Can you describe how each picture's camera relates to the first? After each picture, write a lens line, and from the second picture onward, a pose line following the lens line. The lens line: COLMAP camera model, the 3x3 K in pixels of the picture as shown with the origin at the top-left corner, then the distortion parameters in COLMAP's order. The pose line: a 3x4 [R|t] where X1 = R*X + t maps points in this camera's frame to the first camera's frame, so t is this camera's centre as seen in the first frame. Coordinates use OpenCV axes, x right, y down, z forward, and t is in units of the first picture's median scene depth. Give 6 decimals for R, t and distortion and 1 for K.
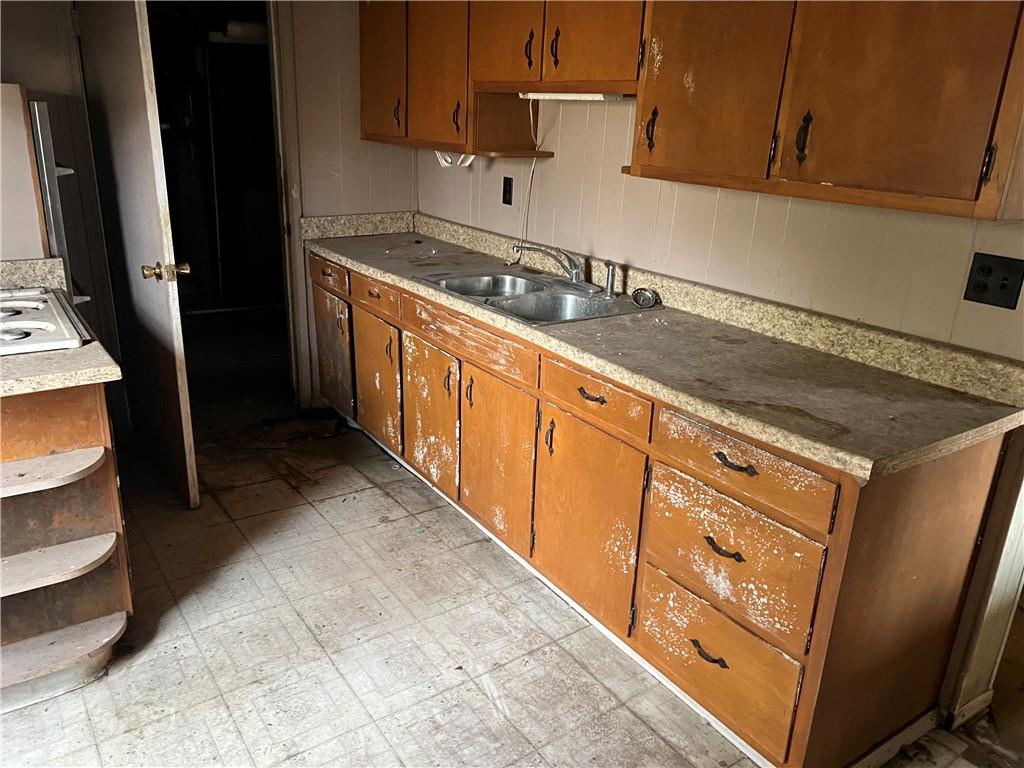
lens RADIAL K [[774.6, 0, 502.2], [0, 774.6, 389.1], [0, 0, 1]] dist [0.074994, -0.090073]
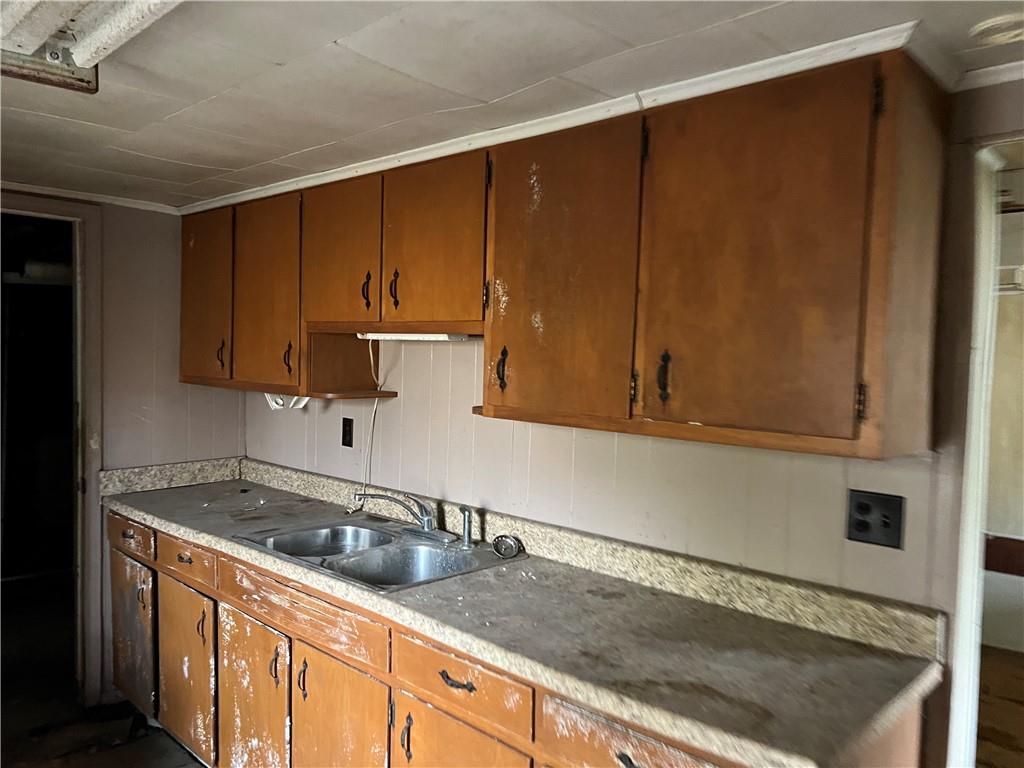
lens RADIAL K [[774.6, 0, 502.2], [0, 774.6, 389.1], [0, 0, 1]] dist [0.074994, -0.090073]
pose [[0.979649, -0.020553, 0.199664, 0.004979], [0.076855, 0.957344, -0.278542, -0.045181], [-0.185422, 0.288218, 0.939441, 0.120554]]
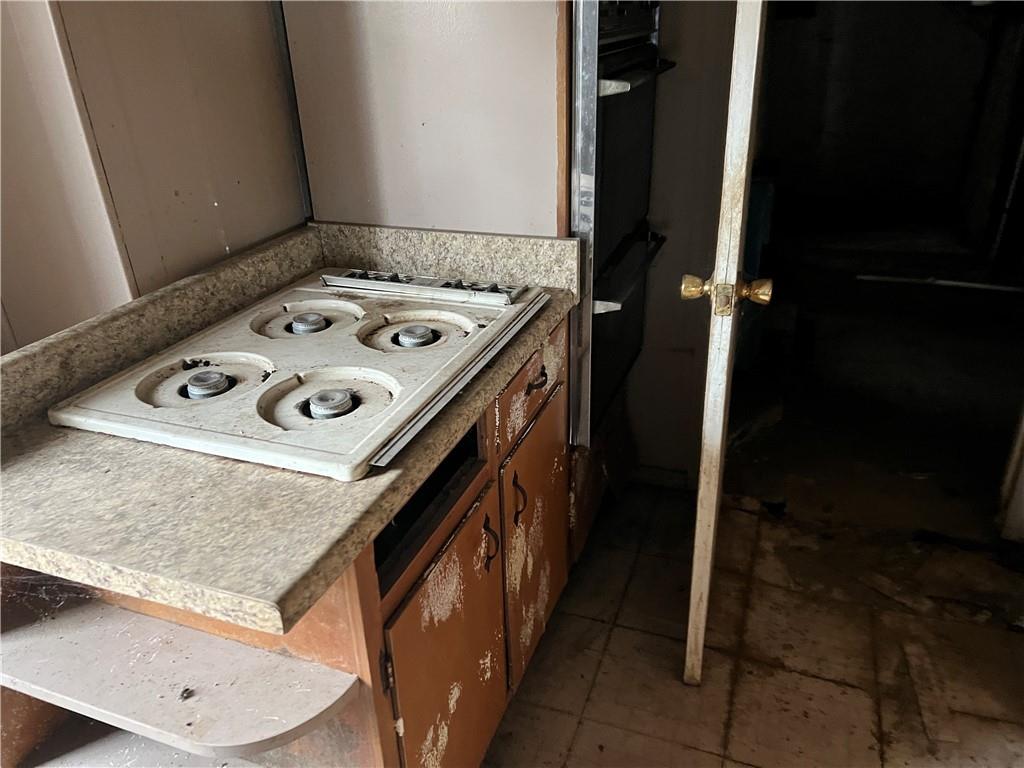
lens RADIAL K [[774.6, 0, 502.2], [0, 774.6, 389.1], [0, 0, 1]] dist [0.074994, -0.090073]
pose [[0.563677, 0.309056, -0.765998, -0.105699], [-0.212387, 0.950413, 0.227172, -0.182640], [0.798223, 0.034637, 0.601365, 0.607187]]
